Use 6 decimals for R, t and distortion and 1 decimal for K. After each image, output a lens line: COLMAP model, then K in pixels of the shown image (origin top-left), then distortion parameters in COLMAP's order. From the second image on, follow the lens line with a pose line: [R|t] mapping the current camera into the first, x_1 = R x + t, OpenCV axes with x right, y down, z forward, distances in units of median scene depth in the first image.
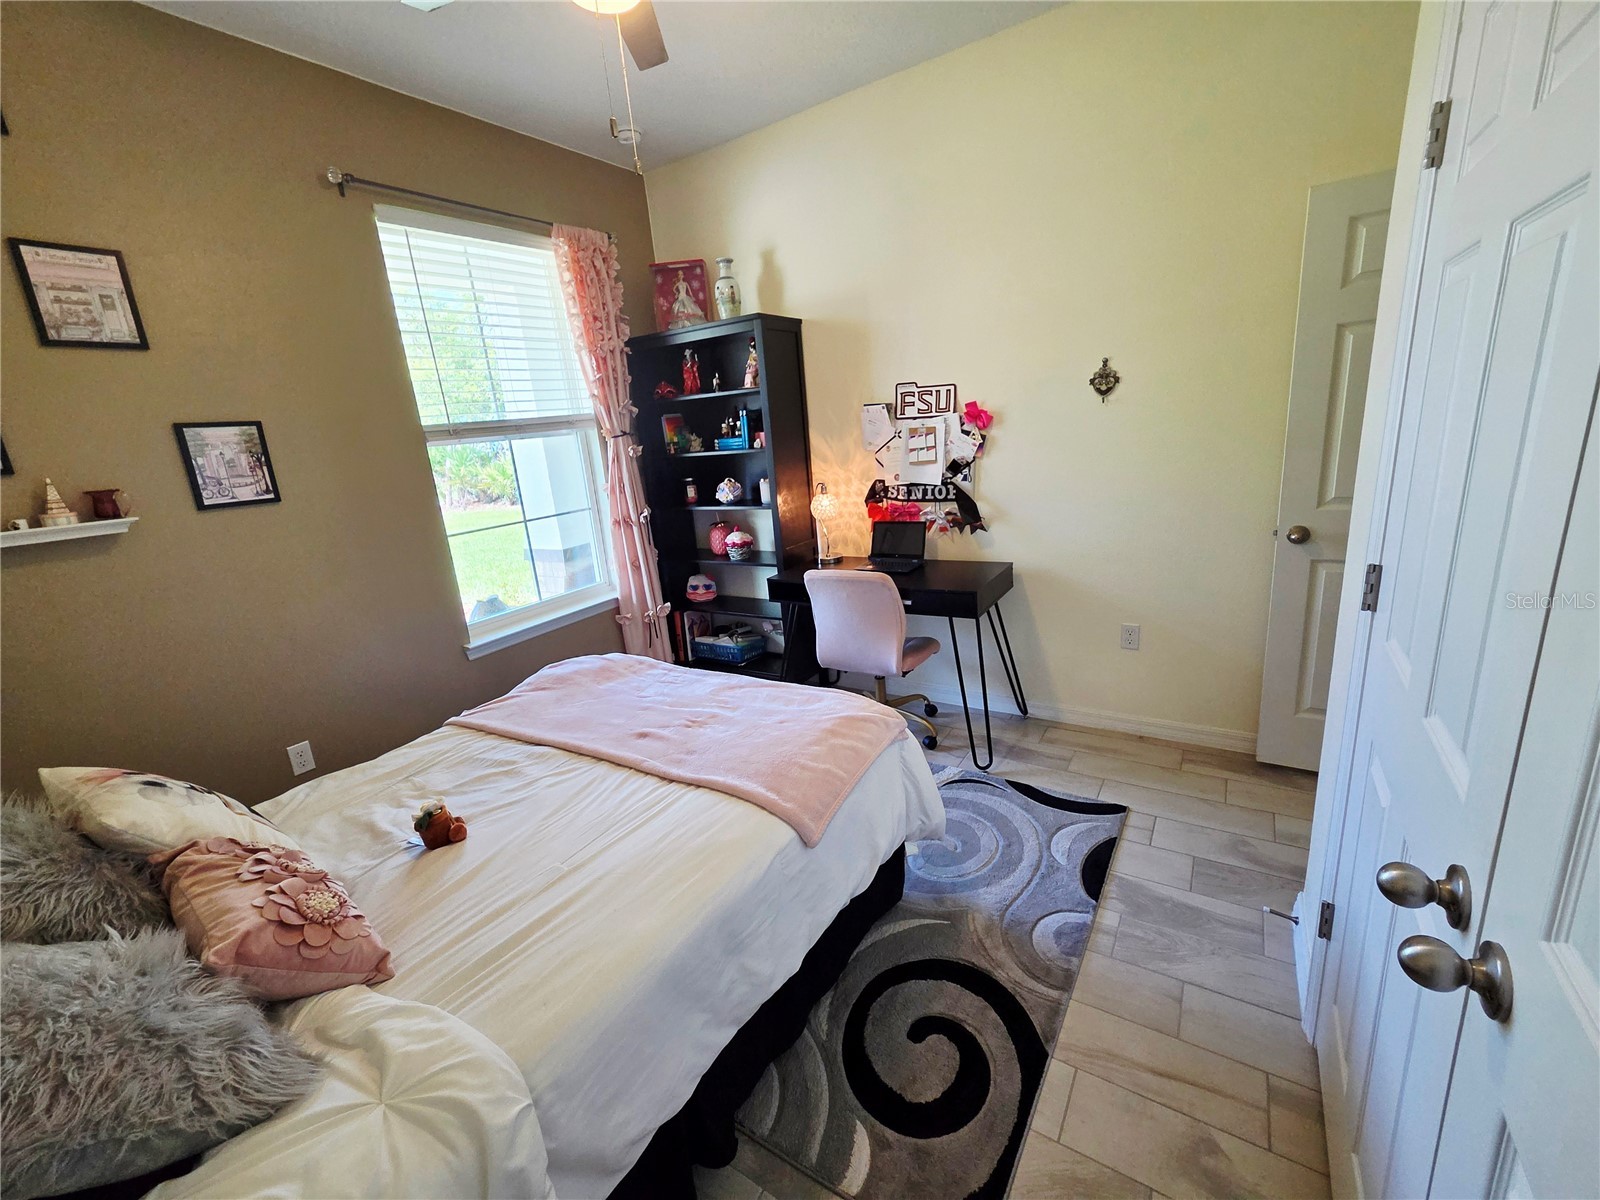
lens RADIAL K [[656.3, 0, 803.0], [0, 656.3, 591.8], [0, 0, 1]] dist [-0.000360, -0.000091]
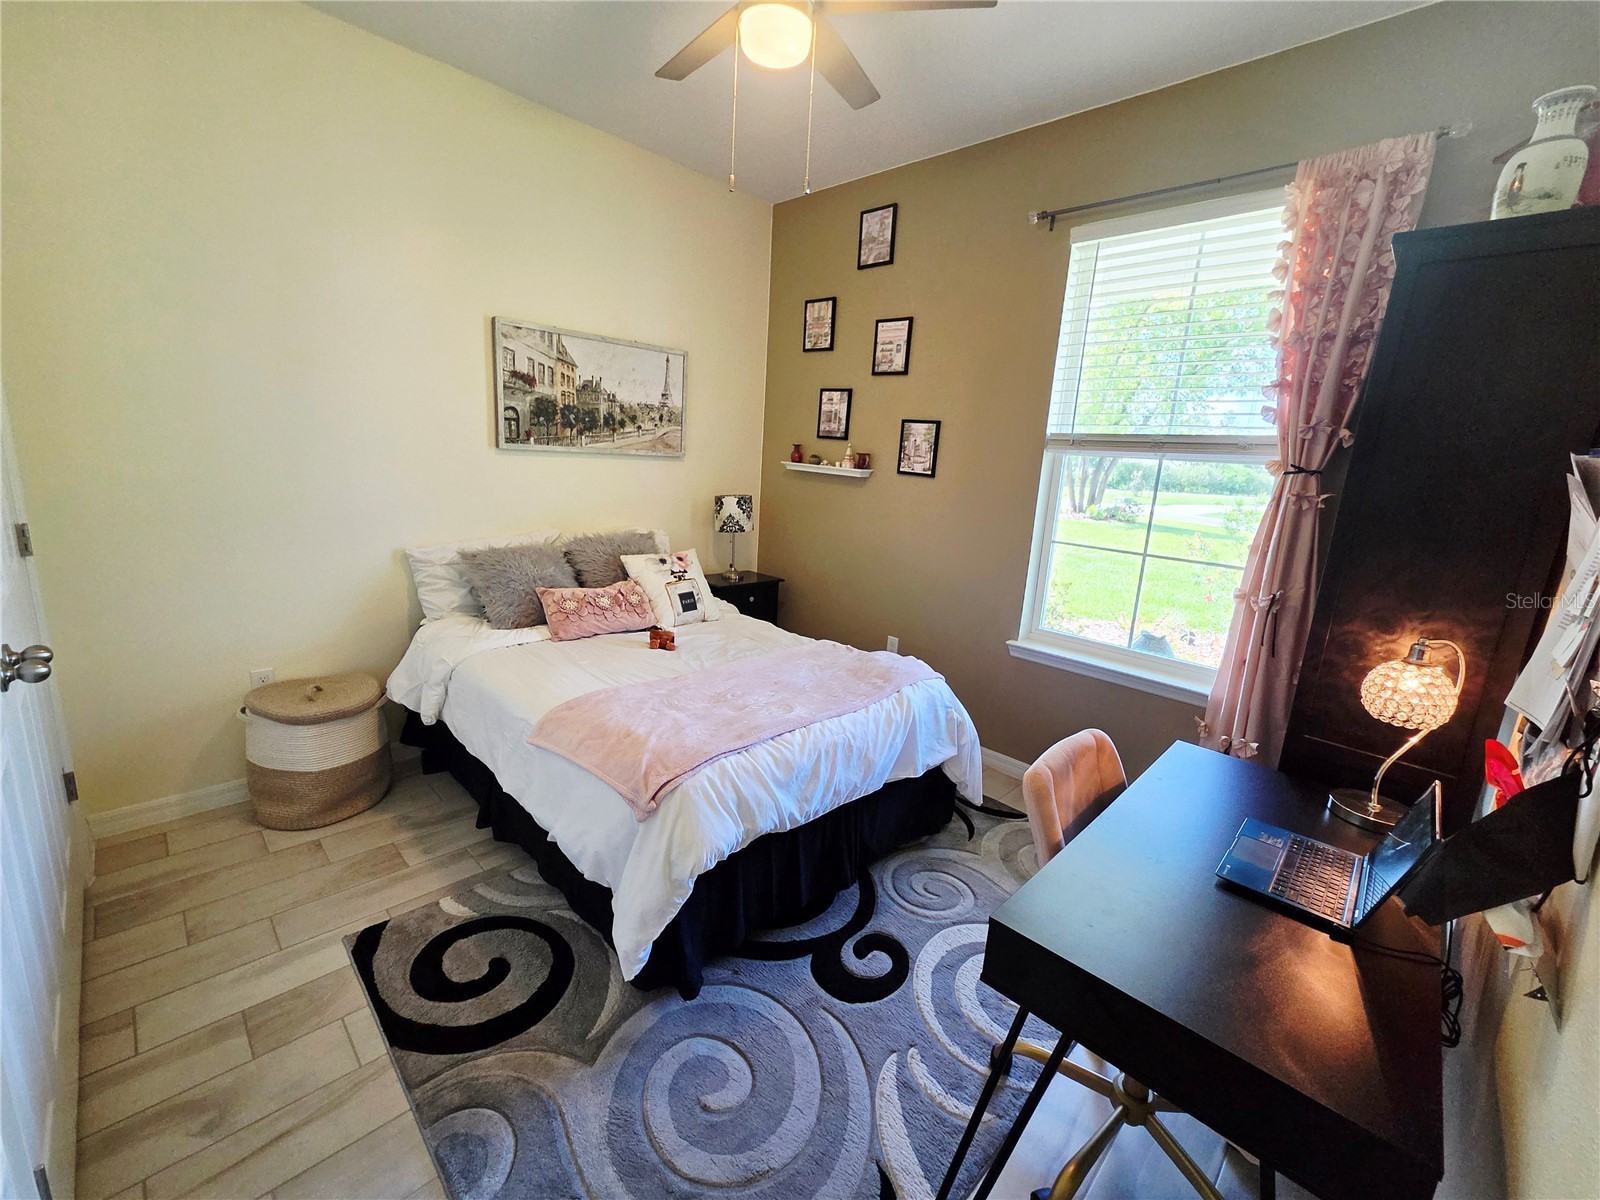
lens RADIAL K [[656.3, 0, 803.0], [0, 656.3, 591.8], [0, 0, 1]] dist [-0.000360, -0.000091]
pose [[-0.192758, 0.280850, -0.940195, 0.776057], [-0.288796, 0.899488, 0.327899, -0.351511], [0.937785, 0.334730, -0.092275, 1.114960]]
